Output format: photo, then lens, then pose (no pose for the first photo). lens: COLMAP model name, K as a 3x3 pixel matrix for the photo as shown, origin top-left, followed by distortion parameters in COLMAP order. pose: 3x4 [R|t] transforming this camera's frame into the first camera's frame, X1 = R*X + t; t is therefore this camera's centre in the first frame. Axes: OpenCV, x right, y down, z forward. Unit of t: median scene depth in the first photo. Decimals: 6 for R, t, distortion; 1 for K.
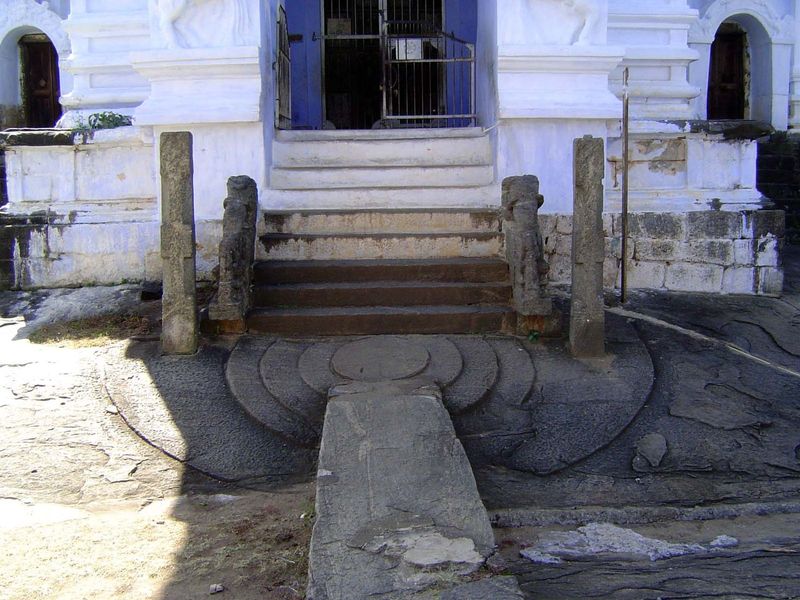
lens RADIAL K [[894.2, 0, 400.1], [0, 894.2, 299.8], [0, 0, 1]] dist [-0.061893, 0.000000]
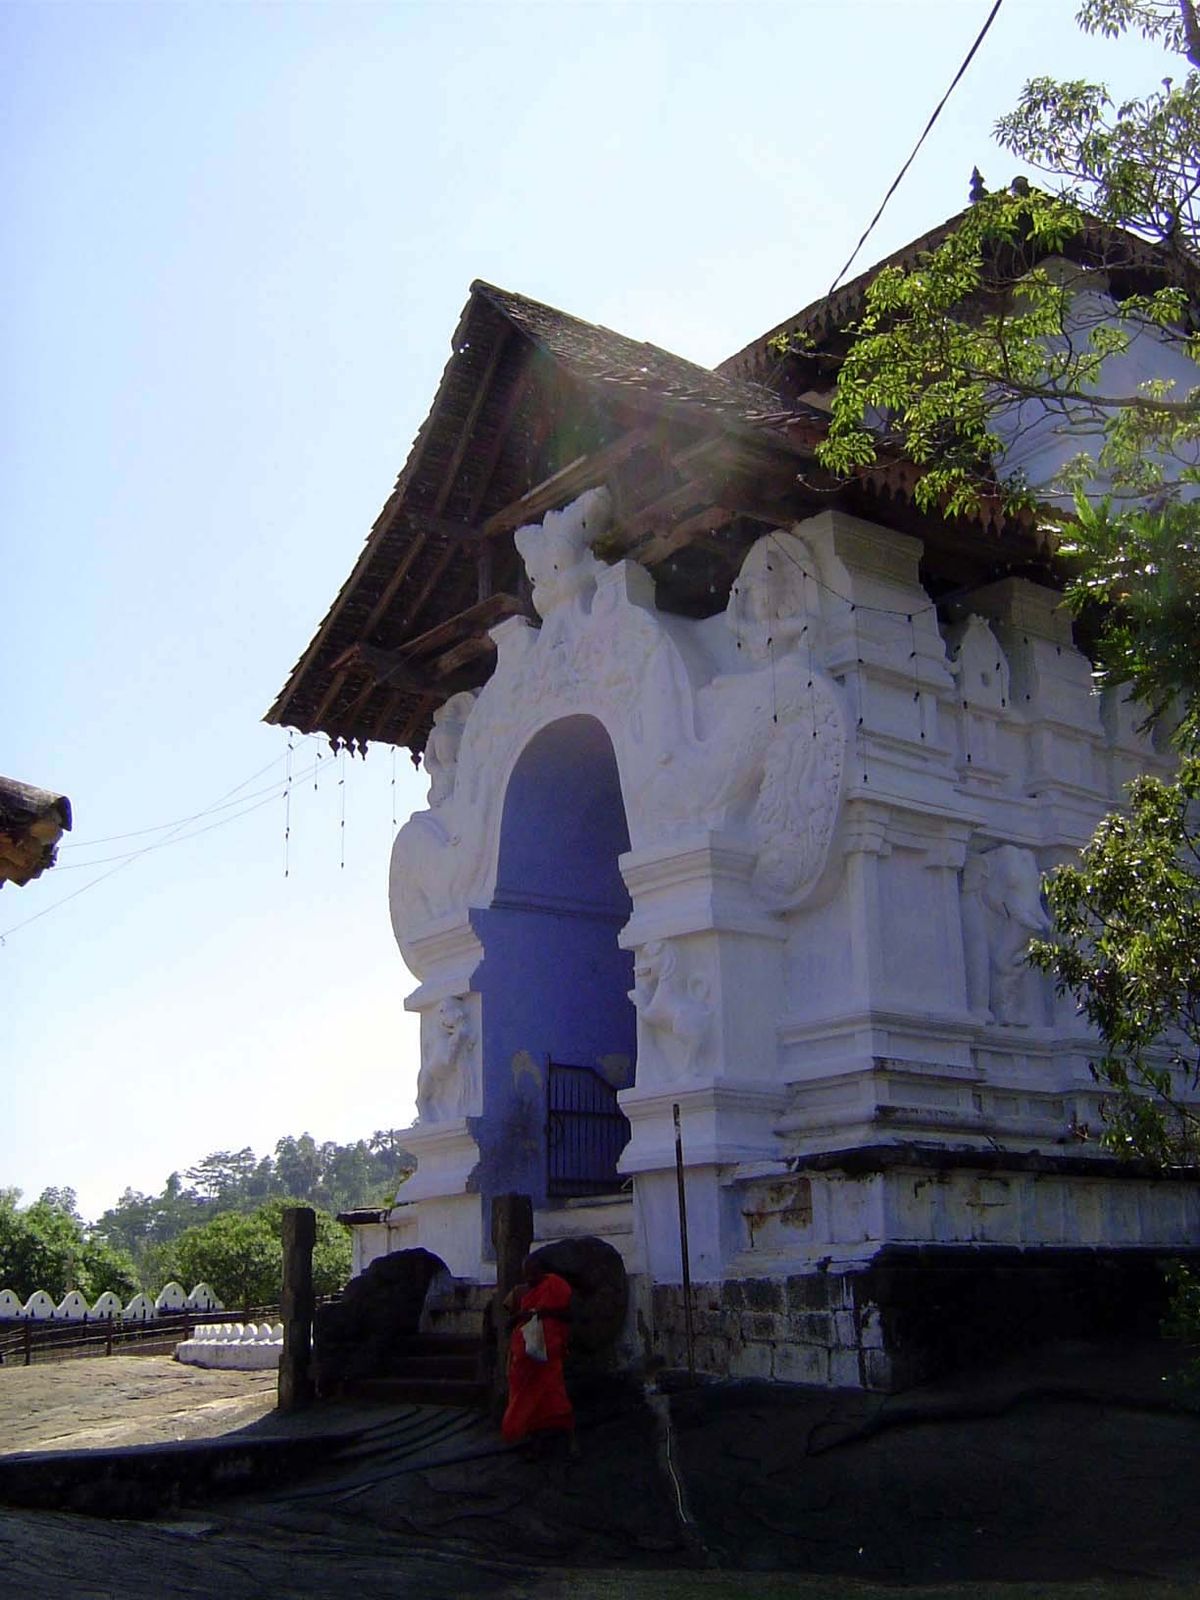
lens RADIAL K [[1788.4, 0, 599.9], [0, 1788.4, 803.6], [0, 0, 1]] dist [-0.061893, 0.000000]
pose [[0.631636, -0.225930, -0.741614, 1.458461], [-0.071794, 0.935437, -0.346125, 0.064671], [0.771934, 0.271869, 0.574635, -0.131639]]
